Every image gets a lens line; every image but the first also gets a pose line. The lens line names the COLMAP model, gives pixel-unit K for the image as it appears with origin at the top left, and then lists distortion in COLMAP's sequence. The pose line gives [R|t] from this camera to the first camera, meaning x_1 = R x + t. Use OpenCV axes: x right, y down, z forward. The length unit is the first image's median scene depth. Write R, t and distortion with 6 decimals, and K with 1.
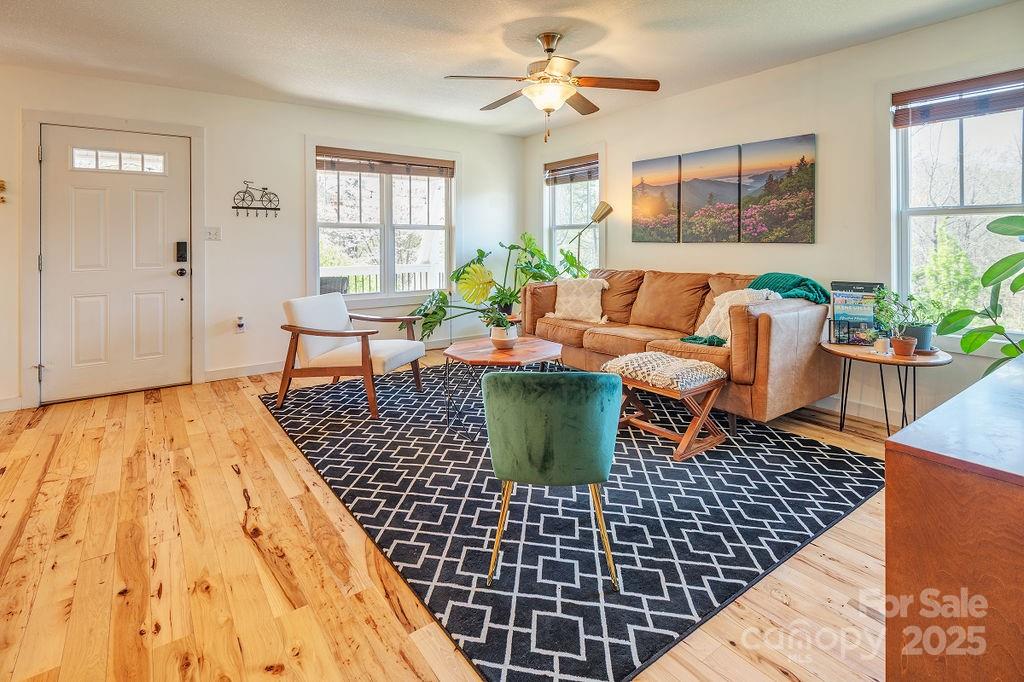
lens RADIAL K [[502.4, 0, 534.9], [0, 502.4, 239.7], [0, 0, 1]] dist [0.000865, -0.000082]
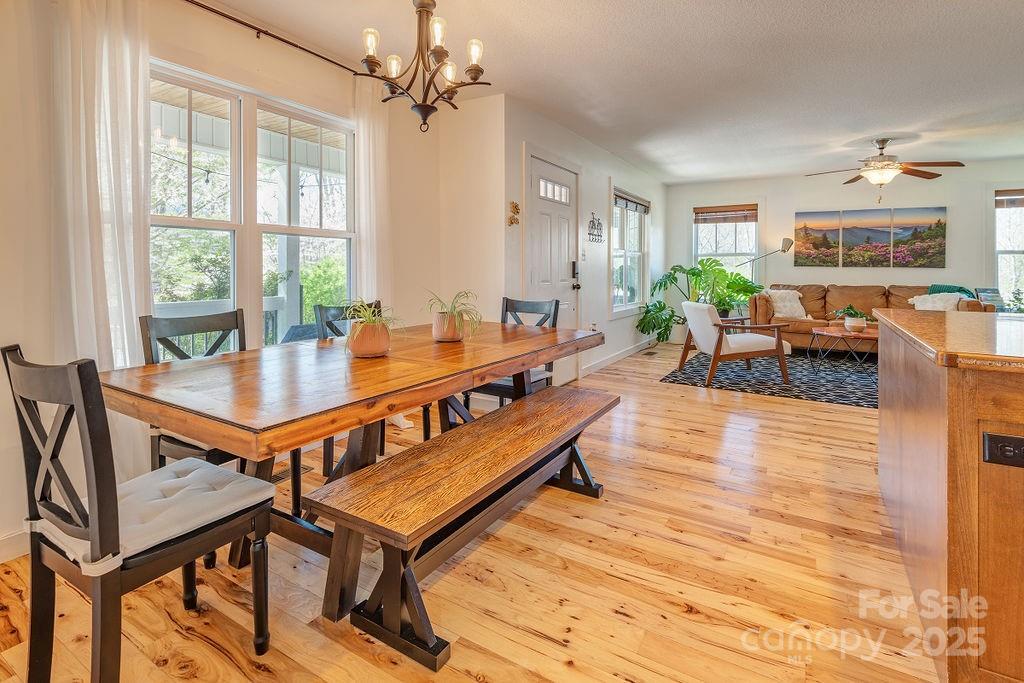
lens RADIAL K [[468.9, 0, 551.3], [0, 468.9, 266.4], [0, 0, 1]] dist [-0.002016, -0.000476]
pose [[0.924304, 0.011039, 0.381497, -1.177086], [-0.012347, 0.999923, 0.000983, 0.014582], [-0.381457, -0.005619, 0.924370, -0.004189]]
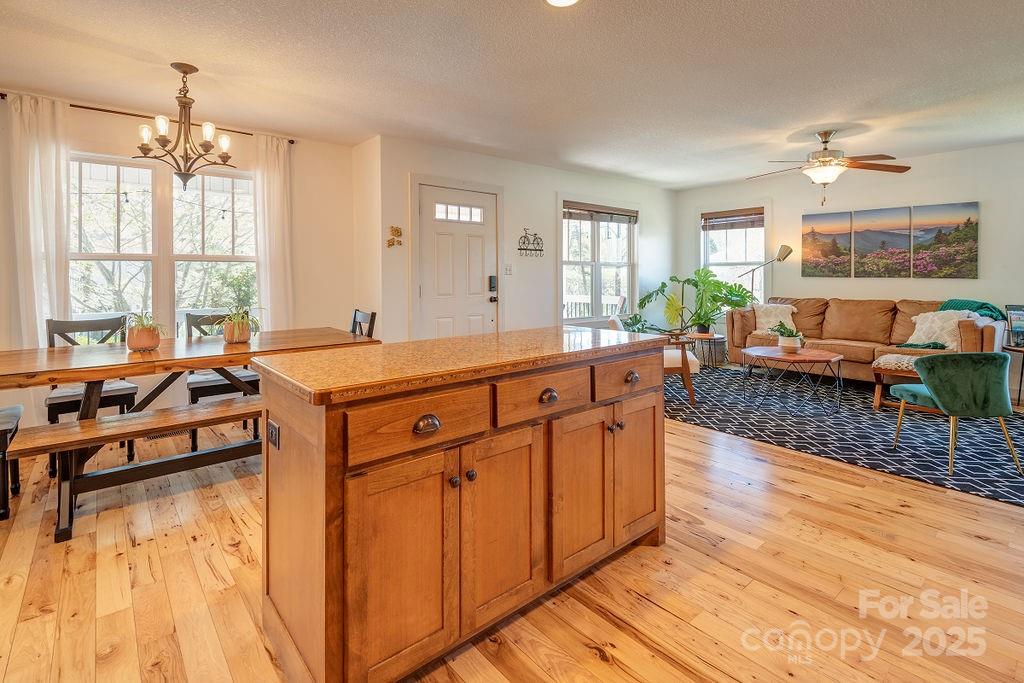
lens RADIAL K [[479.0, 0, 544.7], [0, 479.0, 273.8], [0, 0, 1]] dist [-0.019132, -0.000804]
pose [[0.997910, 0.002573, 0.064572, -0.648943], [-0.002813, 0.999989, 0.003627, -0.006617], [-0.064562, -0.003801, 0.997906, -0.218764]]
